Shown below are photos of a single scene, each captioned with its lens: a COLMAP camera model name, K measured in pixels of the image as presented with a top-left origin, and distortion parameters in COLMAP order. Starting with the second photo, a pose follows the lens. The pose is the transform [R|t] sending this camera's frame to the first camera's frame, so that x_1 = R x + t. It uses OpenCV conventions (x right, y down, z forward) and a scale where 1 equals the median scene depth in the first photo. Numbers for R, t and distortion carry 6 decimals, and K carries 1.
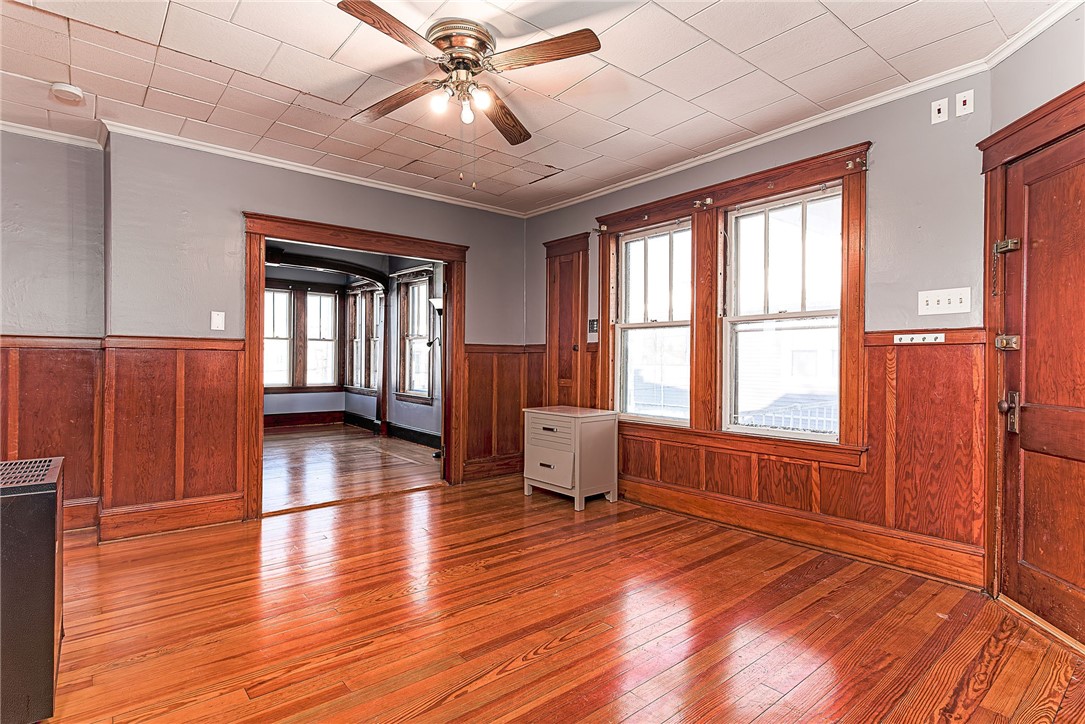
lens RADIAL K [[544.9, 0, 544.9], [0, 544.9, 364.6], [0, 0, 1]] dist [0.005079, -0.000074]
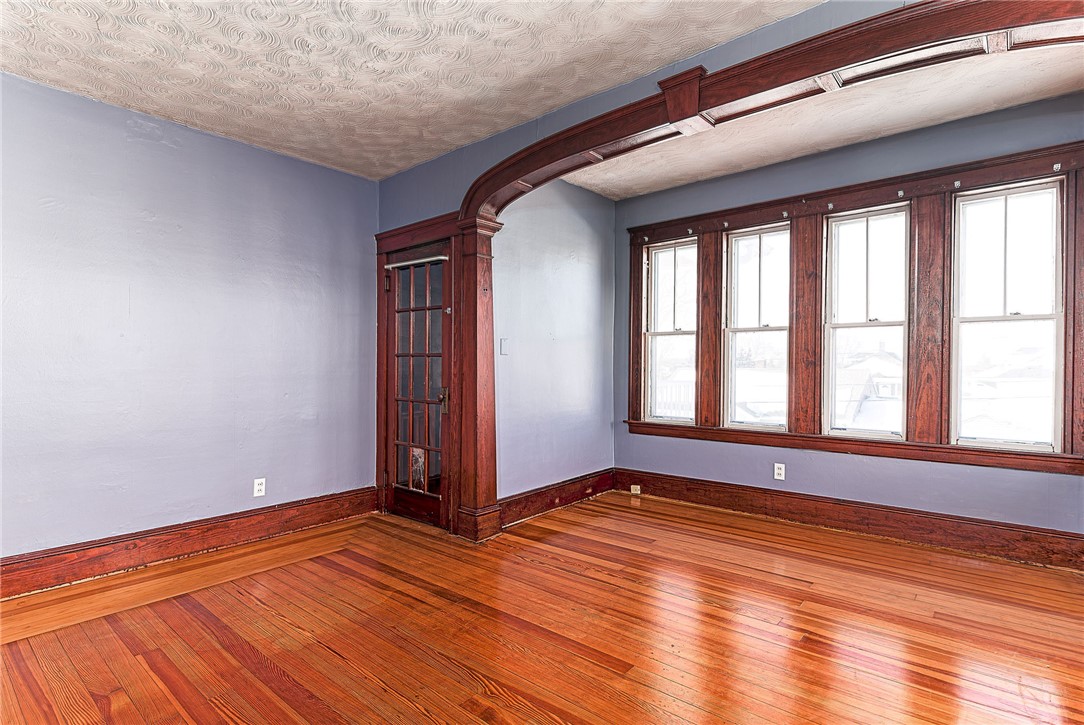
lens RADIAL K [[544.4, 0, 542.7], [0, 544.4, 370.7], [0, 0, 1]] dist [0.005079, -0.000074]
pose [[0.171198, -0.005744, -0.985220, -0.129029], [-0.006171, 0.999957, -0.006902, -0.007931], [0.985217, 0.007261, 0.171155, 0.746621]]
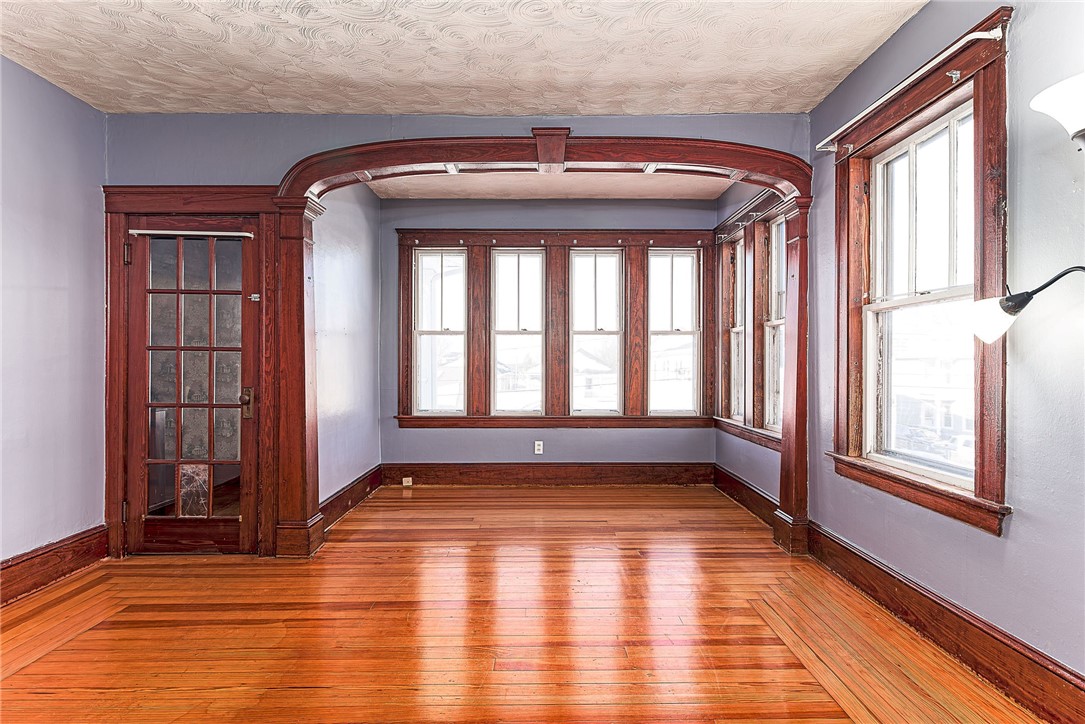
lens RADIAL K [[544.9, 0, 549.4], [0, 544.9, 368.1], [0, 0, 1]] dist [0.005079, -0.000074]
pose [[0.777326, -0.008363, -0.629042, -0.183978], [0.004967, 0.999962, -0.007157, -0.006452], [0.629078, 0.002439, 0.777338, 0.565166]]
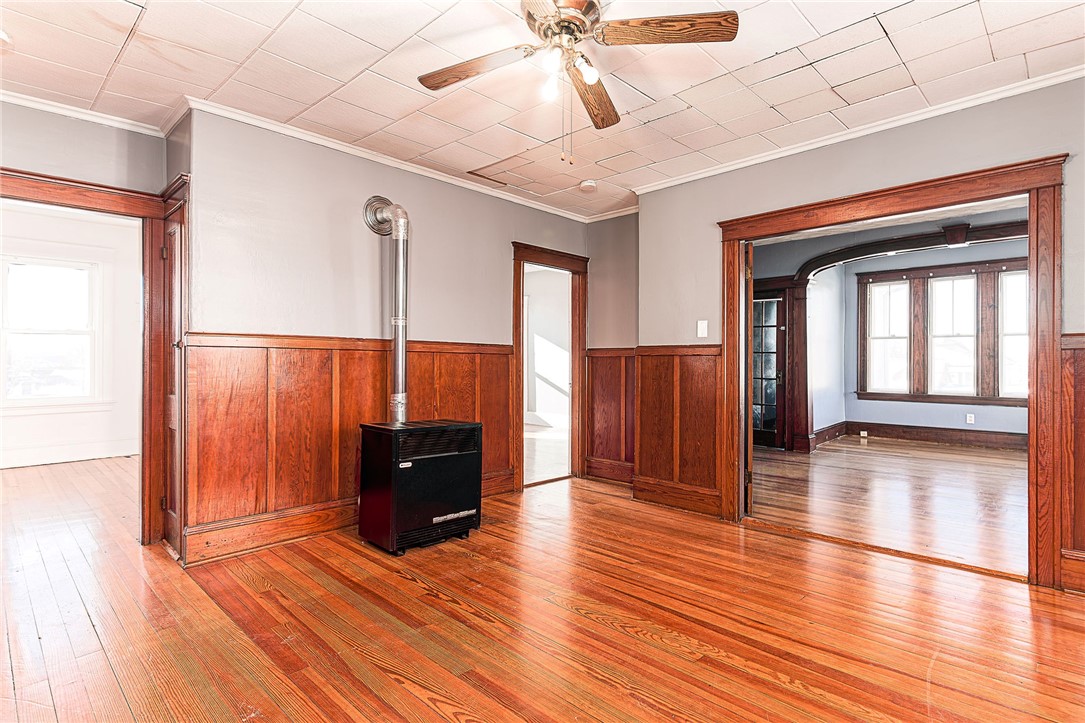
lens RADIAL K [[544.9, 0, 544.1], [0, 544.9, 356.9], [0, 0, 1]] dist [0.005079, -0.000074]
pose [[0.100623, -0.014239, -0.994823, 0.220223], [-0.004186, 0.999883, -0.014735, -0.002813], [0.994916, 0.005647, 0.100551, 0.274166]]
